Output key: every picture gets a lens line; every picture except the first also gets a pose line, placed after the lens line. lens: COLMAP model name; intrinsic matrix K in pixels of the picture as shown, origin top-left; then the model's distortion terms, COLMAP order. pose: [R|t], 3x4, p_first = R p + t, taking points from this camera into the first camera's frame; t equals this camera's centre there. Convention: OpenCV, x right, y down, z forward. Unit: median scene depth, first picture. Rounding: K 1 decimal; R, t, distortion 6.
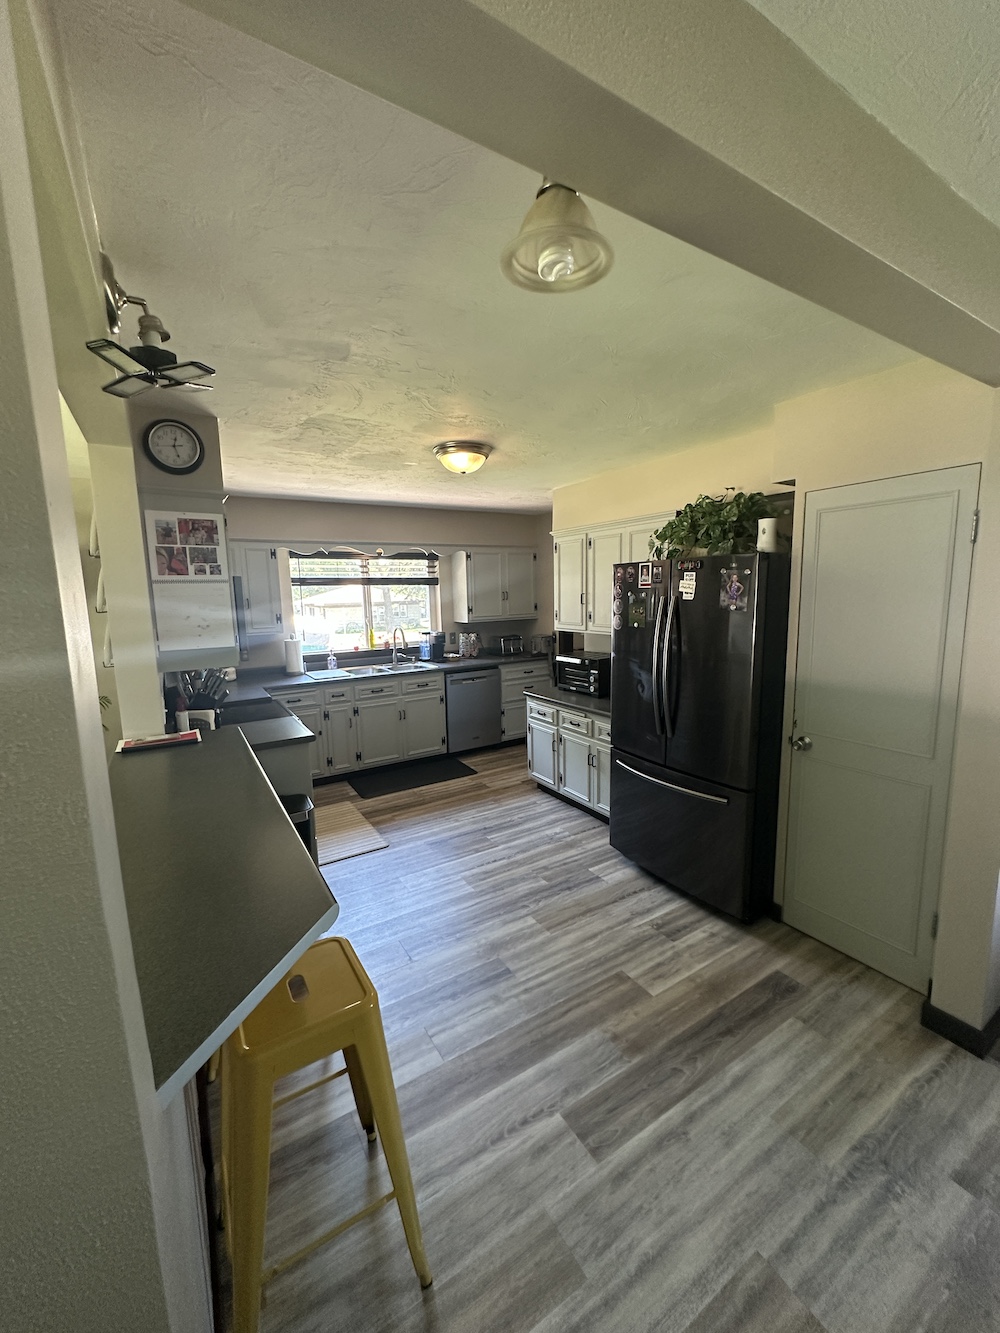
lens RADIAL K [[533.0, 0, 495.1], [0, 533.0, 665.6], [0, 0, 1]] dist [-0.000910, 0.000613]
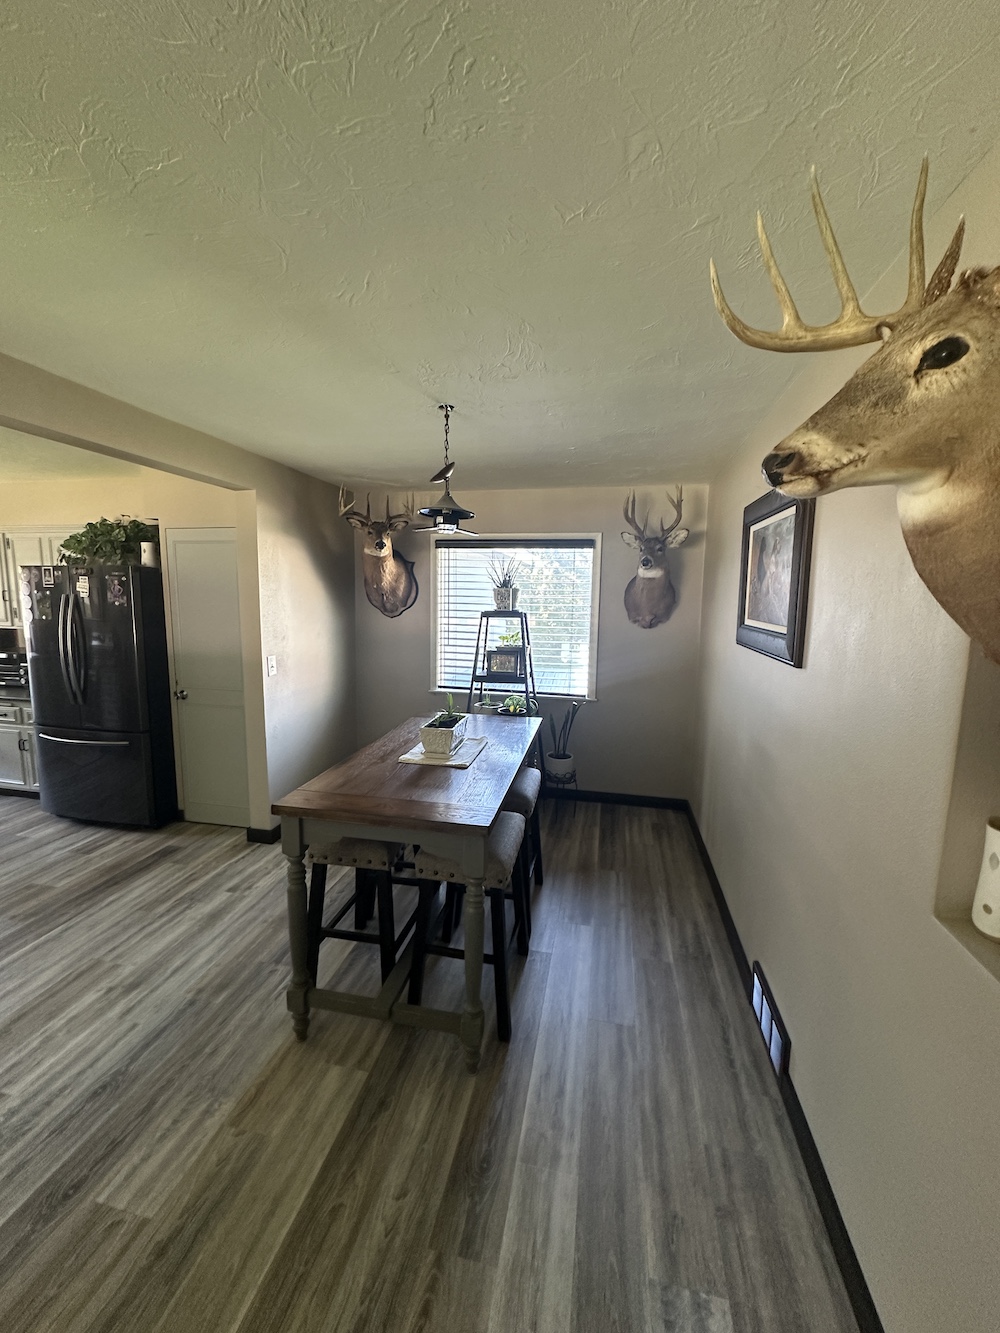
lens RADIAL K [[533.0, 0, 497.9], [0, 533.0, 665.6], [0, 0, 1]] dist [-0.000910, 0.000613]
pose [[0.684253, -0.059821, 0.726787, 0.061916], [0.069250, 0.997456, 0.016902, 0.062385], [-0.725949, 0.038765, 0.686655, -0.426648]]
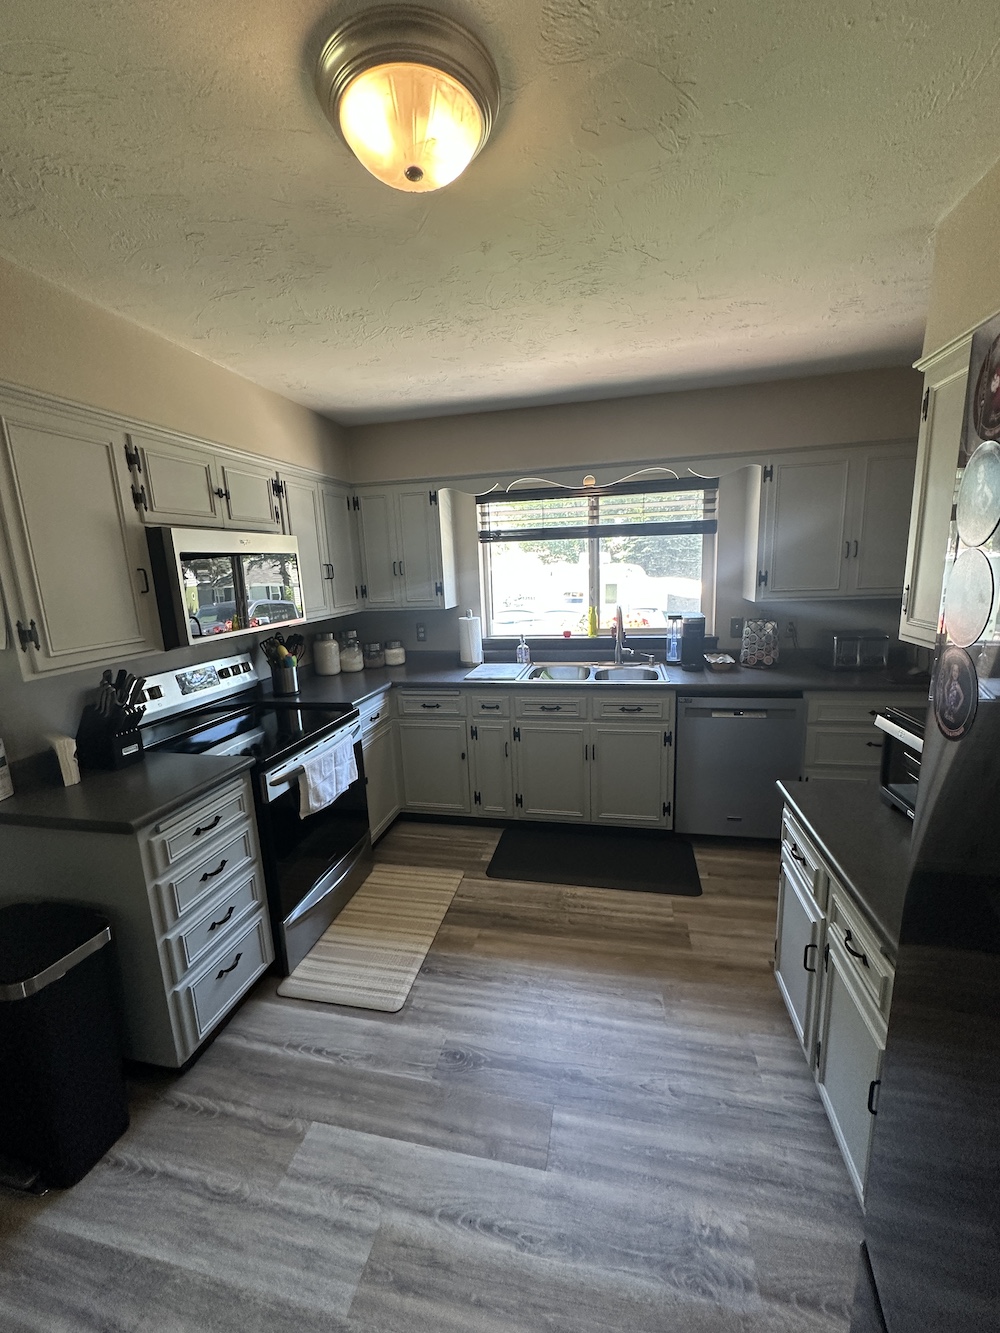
lens RADIAL K [[533.0, 0, 496.9], [0, 533.0, 665.9], [0, 0, 1]] dist [-0.000910, 0.000613]
pose [[0.722363, 0.127131, -0.679727, 0.183427], [-0.073171, 0.991489, 0.107680, -0.077555], [0.687632, -0.028047, 0.725518, 0.600336]]
